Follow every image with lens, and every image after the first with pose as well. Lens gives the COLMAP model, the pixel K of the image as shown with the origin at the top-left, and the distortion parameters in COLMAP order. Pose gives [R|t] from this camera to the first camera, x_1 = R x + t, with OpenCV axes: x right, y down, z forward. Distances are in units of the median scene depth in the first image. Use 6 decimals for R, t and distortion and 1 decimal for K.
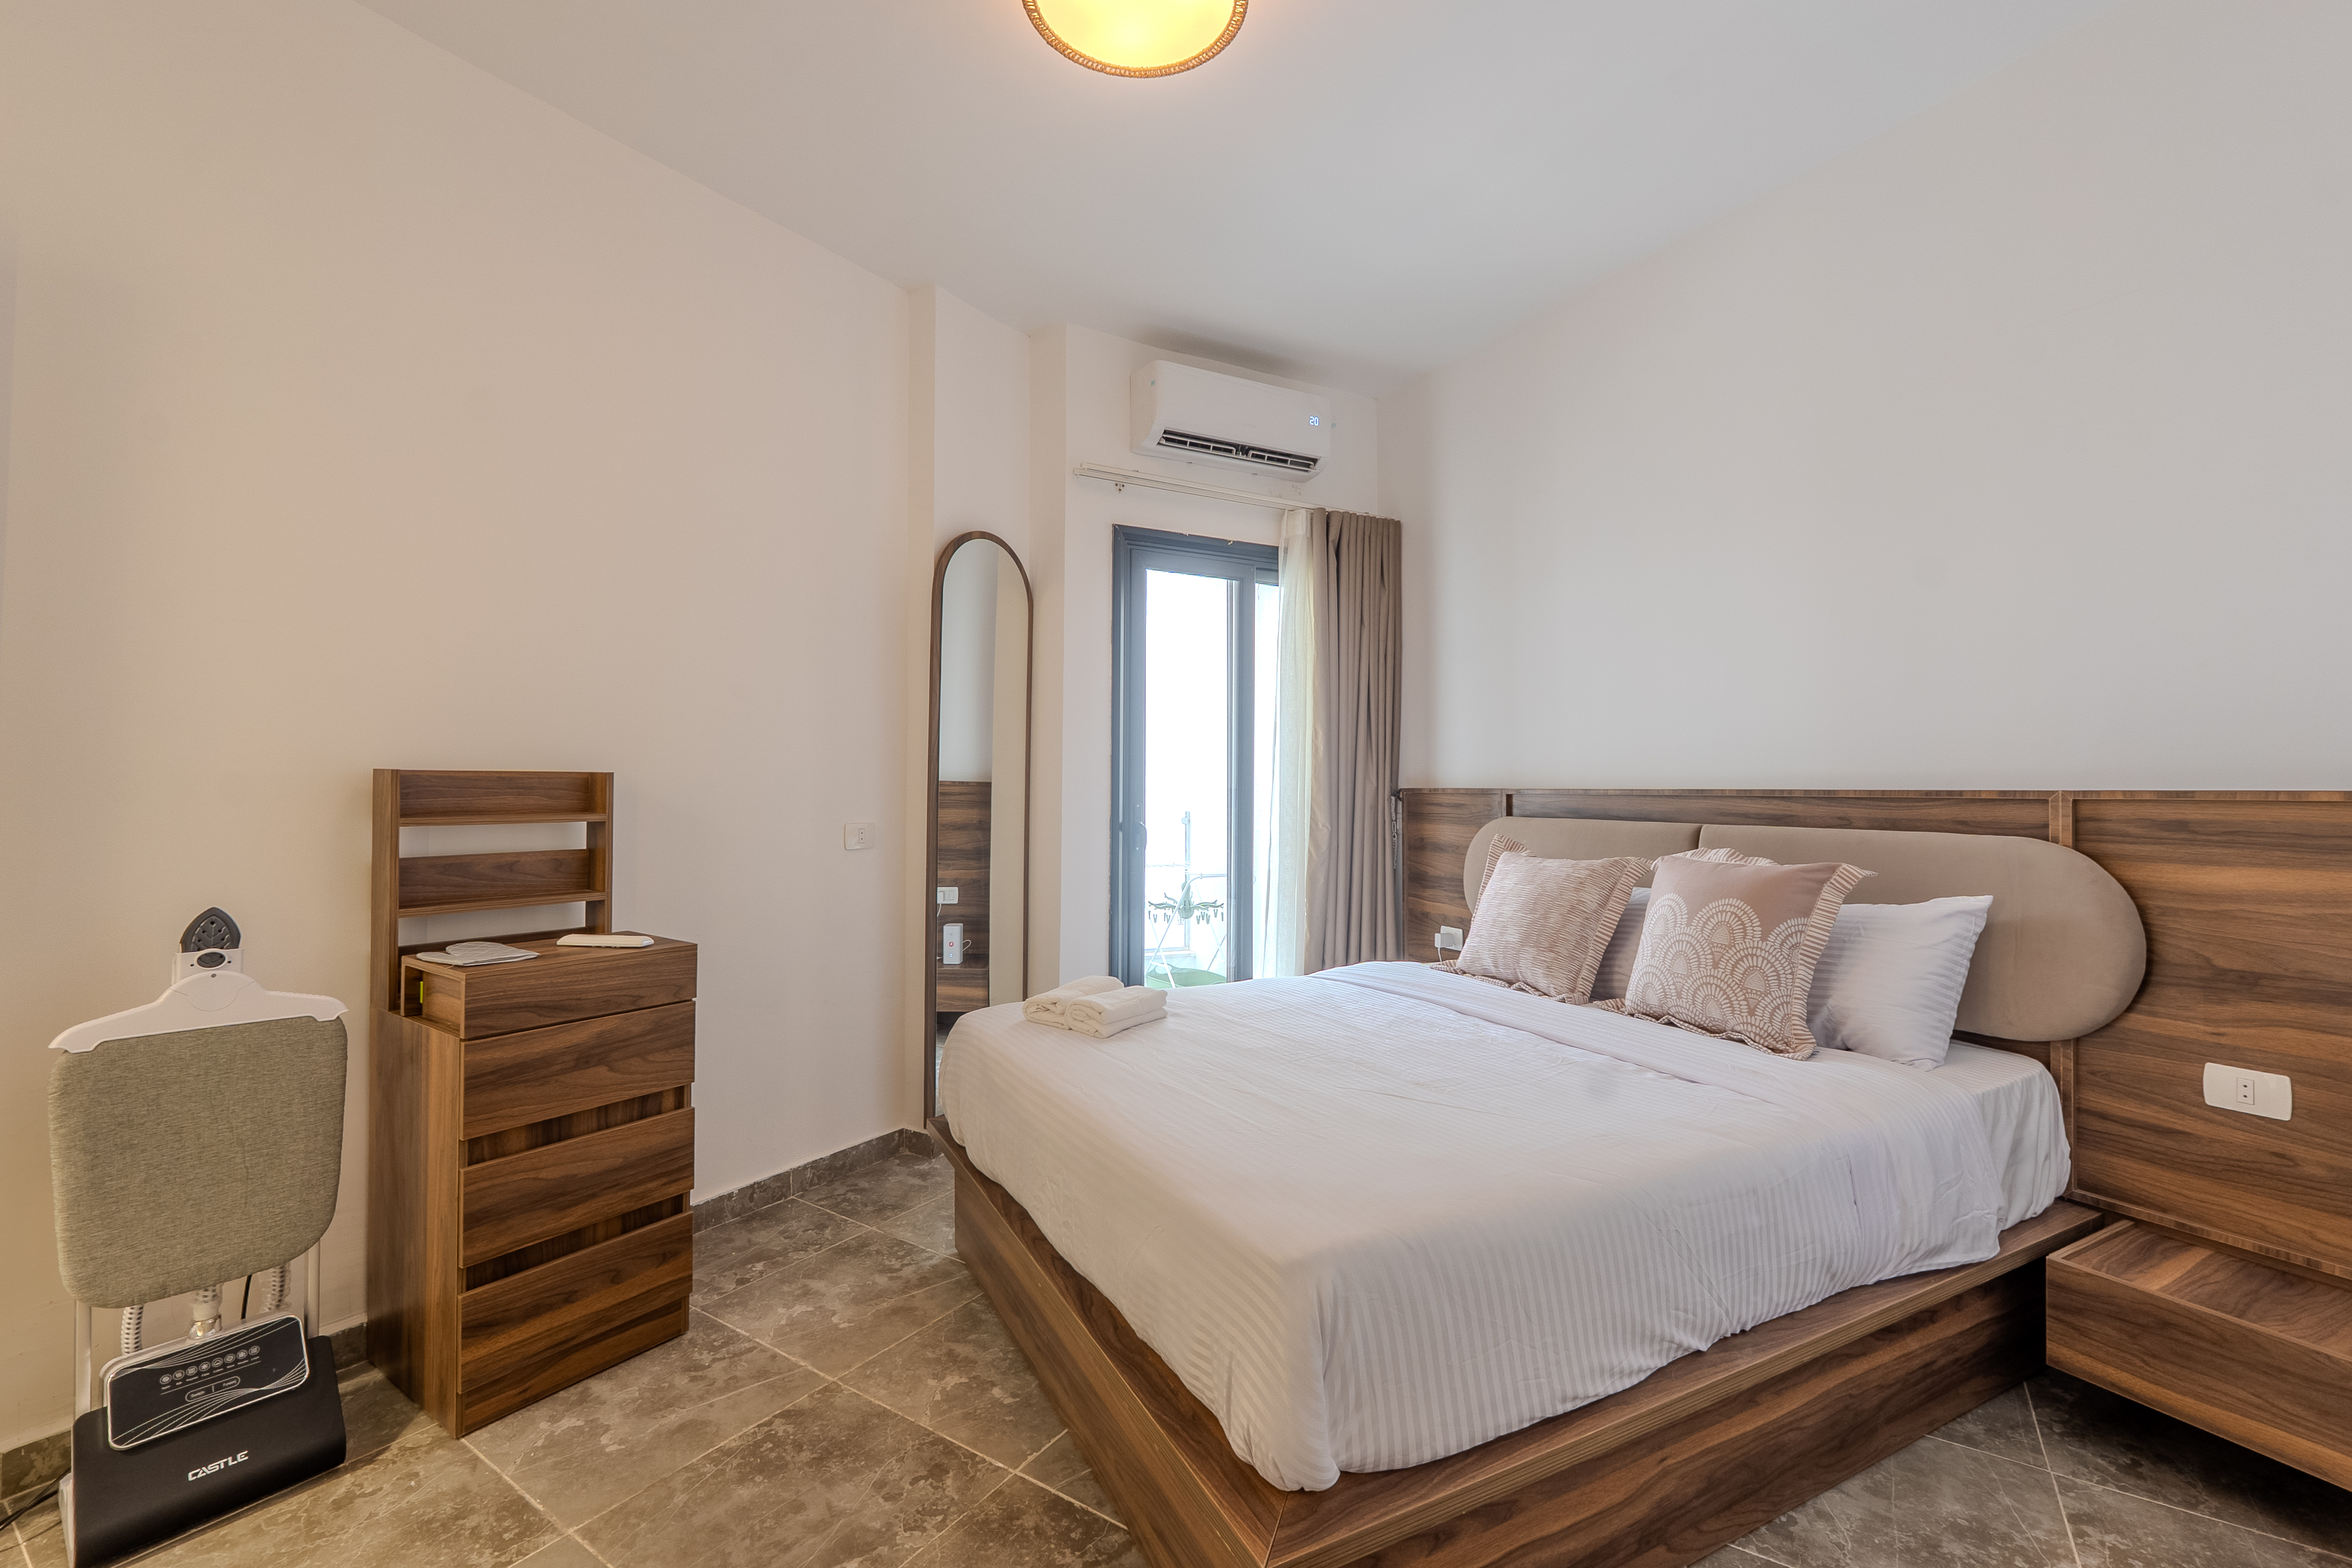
lens RADIAL K [[986.6, 0, 1176.0], [0, 986.6, 784.0], [0, 0, 1]] dist [-0.003092, -0.000817]
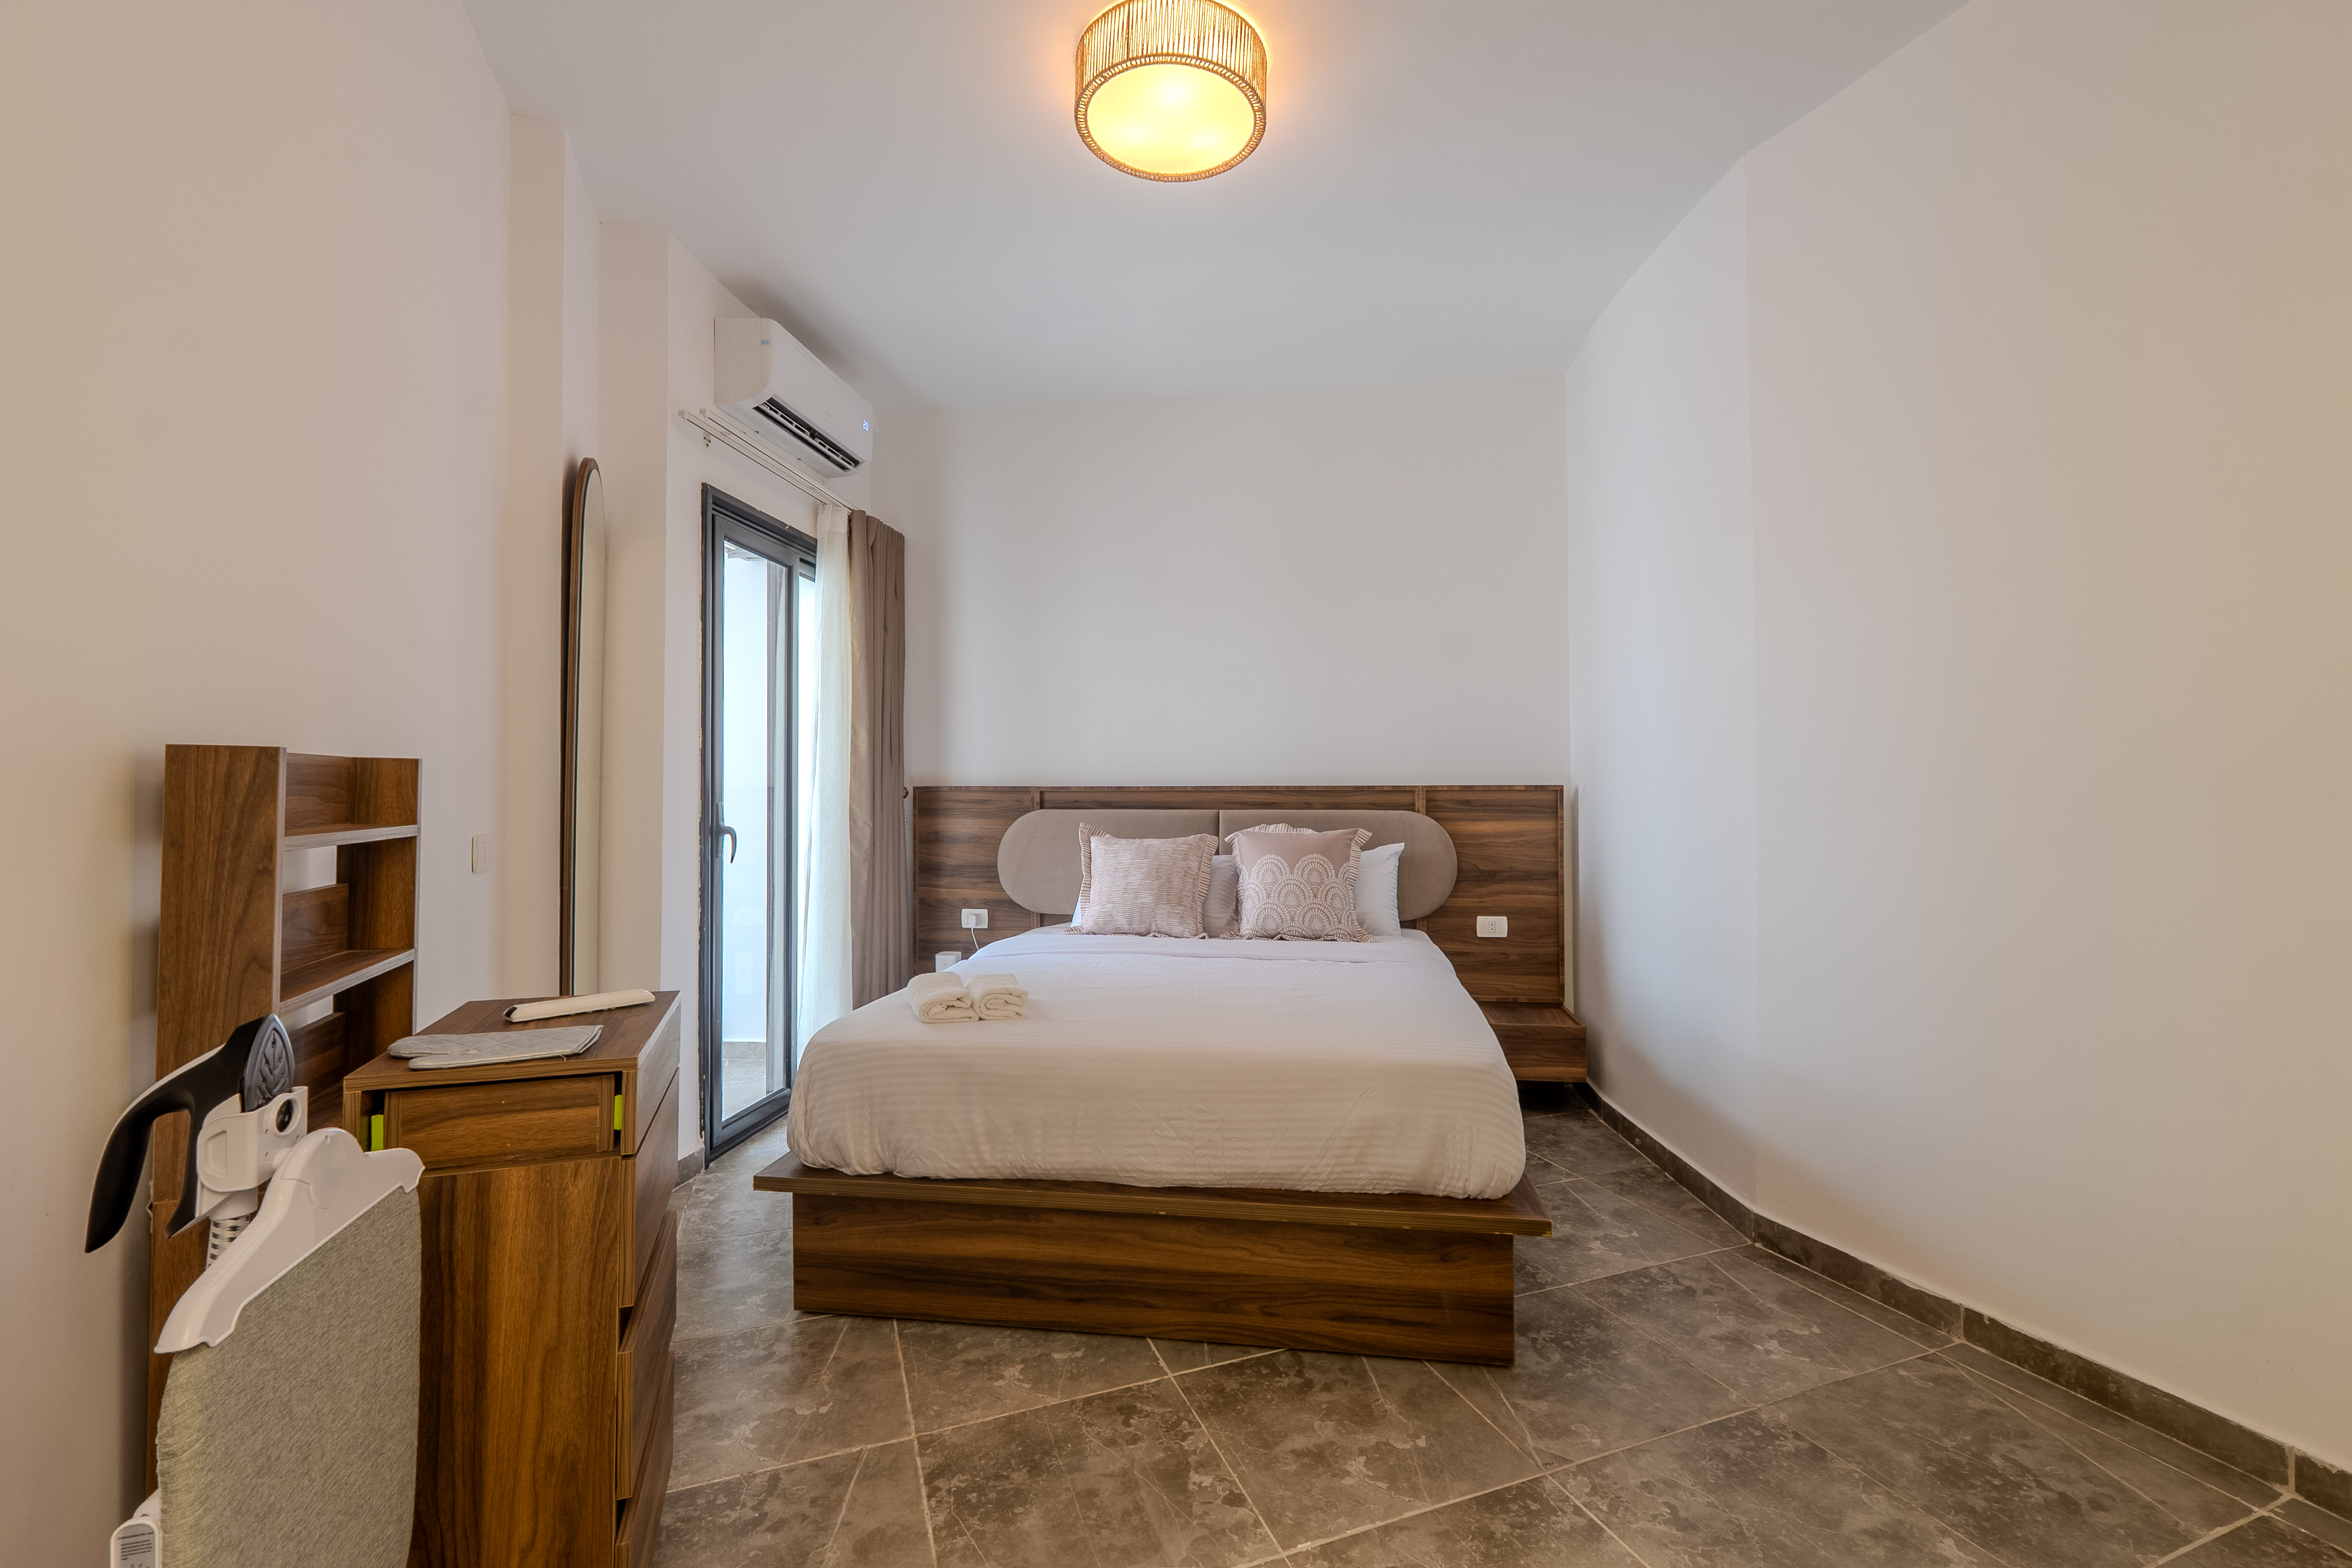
lens RADIAL K [[986.5, 0, 1176.0], [0, 986.5, 784.0], [0, 0, 1]] dist [-0.003092, -0.000817]
pose [[0.587639, 0.000403, 0.809123, -0.846256], [0.000245, 1.000000, -0.000675, 0.004563], [-0.809123, 0.000595, 0.587638, 0.244628]]
